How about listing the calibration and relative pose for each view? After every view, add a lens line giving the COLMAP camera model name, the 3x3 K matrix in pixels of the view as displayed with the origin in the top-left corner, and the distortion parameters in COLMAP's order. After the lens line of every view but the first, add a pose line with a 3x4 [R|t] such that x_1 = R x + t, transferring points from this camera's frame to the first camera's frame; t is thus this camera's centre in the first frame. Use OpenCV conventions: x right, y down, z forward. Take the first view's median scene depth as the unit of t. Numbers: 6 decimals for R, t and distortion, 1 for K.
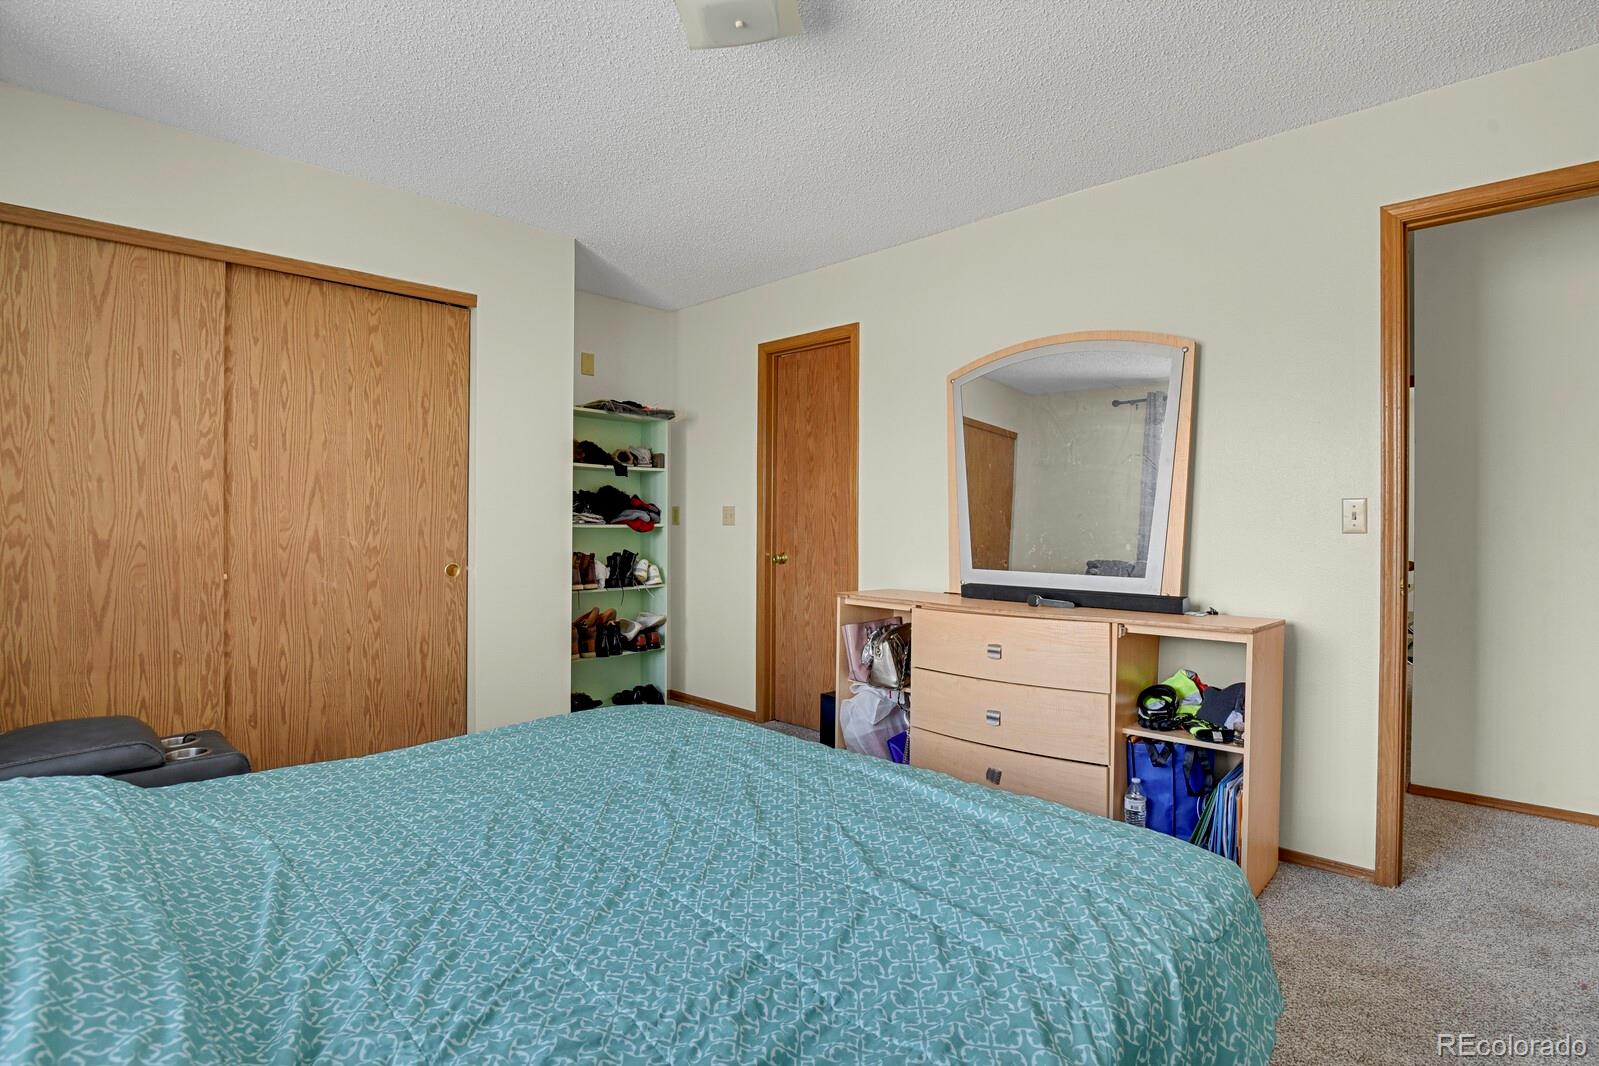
lens RADIAL K [[776.6, 0, 806.5], [0, 776.6, 526.7], [0, 0, 1]] dist [-0.026428, -0.001212]
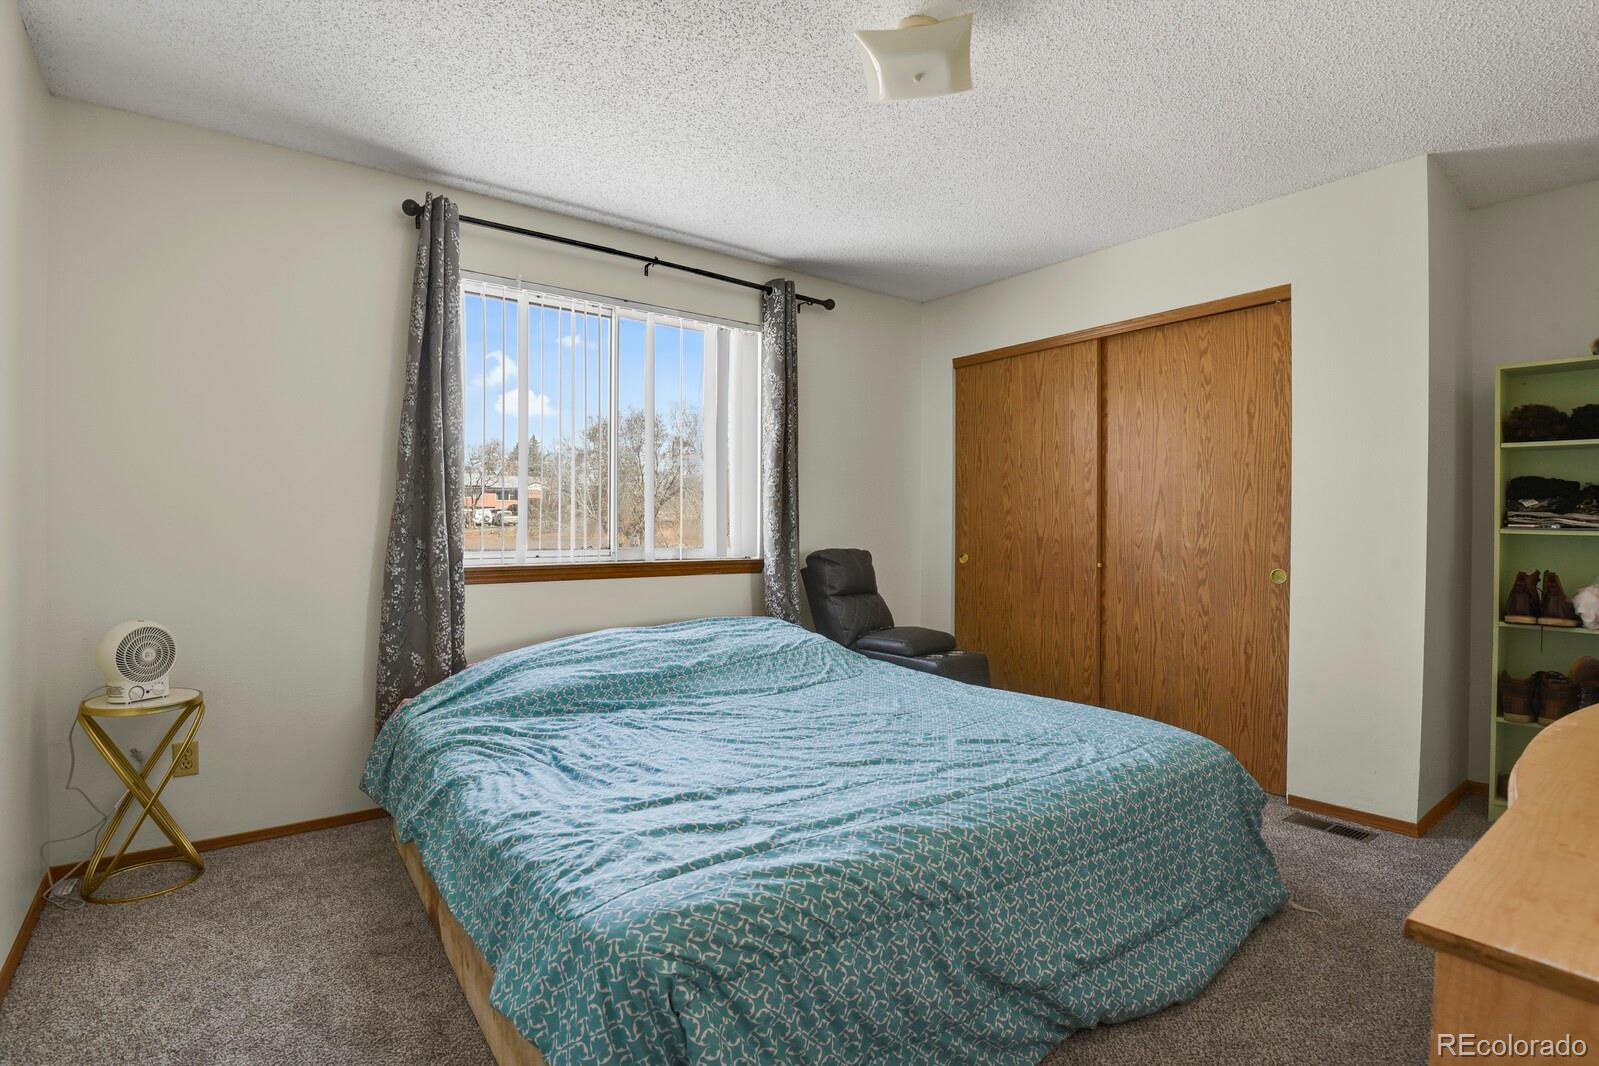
lens RADIAL K [[776.6, 0, 806.5], [0, 776.6, 526.7], [0, 0, 1]] dist [-0.026428, -0.001212]
pose [[-0.141170, 0.002726, -0.989982, 0.641388], [-0.006992, 0.999969, 0.003750, -0.005554], [0.989961, 0.007451, -0.141147, 0.613844]]
